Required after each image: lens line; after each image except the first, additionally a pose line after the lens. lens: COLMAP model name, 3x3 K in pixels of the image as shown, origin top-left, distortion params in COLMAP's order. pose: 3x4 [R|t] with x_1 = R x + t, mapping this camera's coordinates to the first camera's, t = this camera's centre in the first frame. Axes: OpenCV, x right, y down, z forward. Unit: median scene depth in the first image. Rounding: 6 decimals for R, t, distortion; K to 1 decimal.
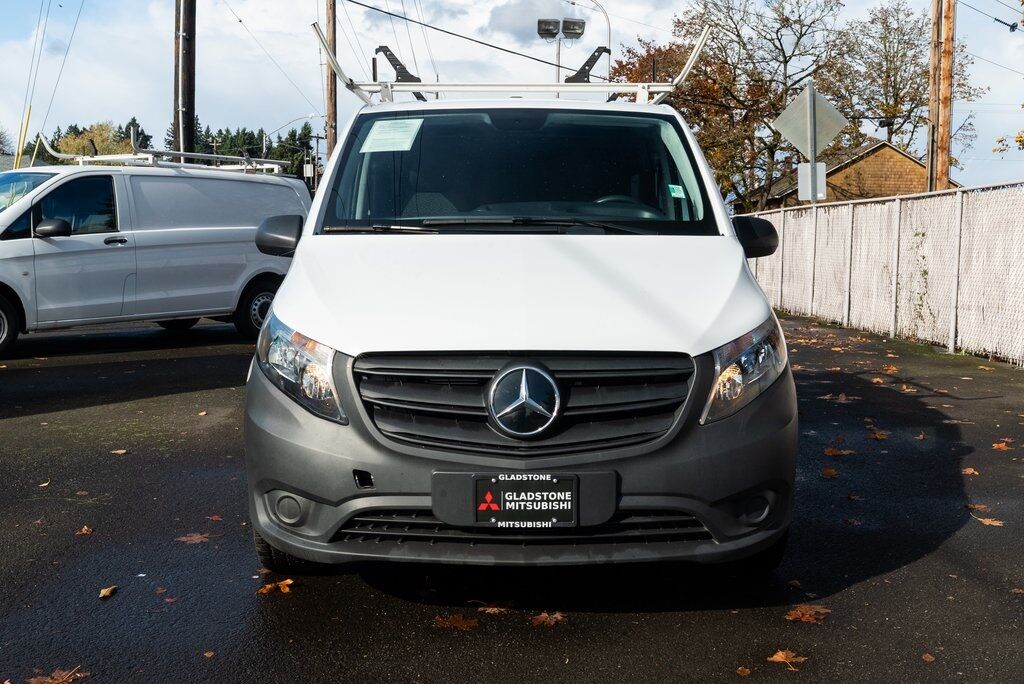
lens RADIAL K [[1119.9, 0, 508.5], [0, 1119.9, 342.0], [0, 0, 1]] dist [-0.020595, 0.000000]
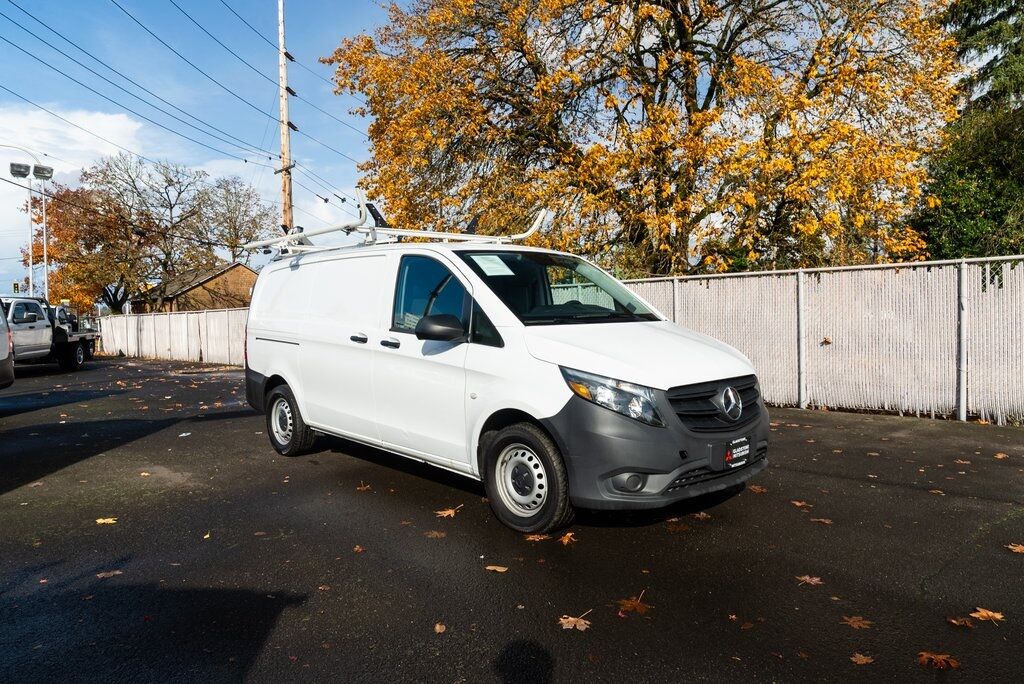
lens RADIAL K [[690.6, 0, 510.6], [0, 690.6, 343.2], [0, 0, 1]] dist [-0.028120, 0.001548]
pose [[0.727083, -0.043938, 0.685142, -1.038719], [0.085125, 0.996019, -0.026461, -0.053165], [-0.681252, 0.077562, 0.727928, 0.325775]]
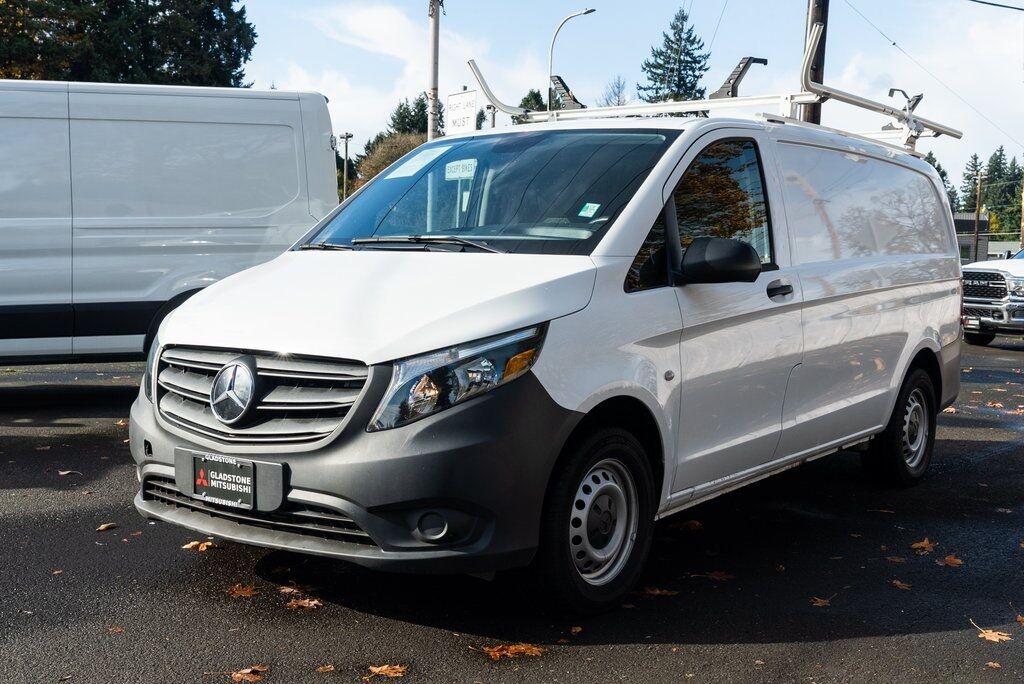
lens RADIAL K [[1195.3, 0, 513.9], [0, 1195.3, 342.6], [0, 0, 1]] dist [-0.005048, 0.000000]
pose [[0.799480, 0.051156, -0.598510, 0.882602], [-0.076031, 0.996971, -0.016349, 0.000342], [0.595861, 0.058576, 0.800949, 0.184823]]
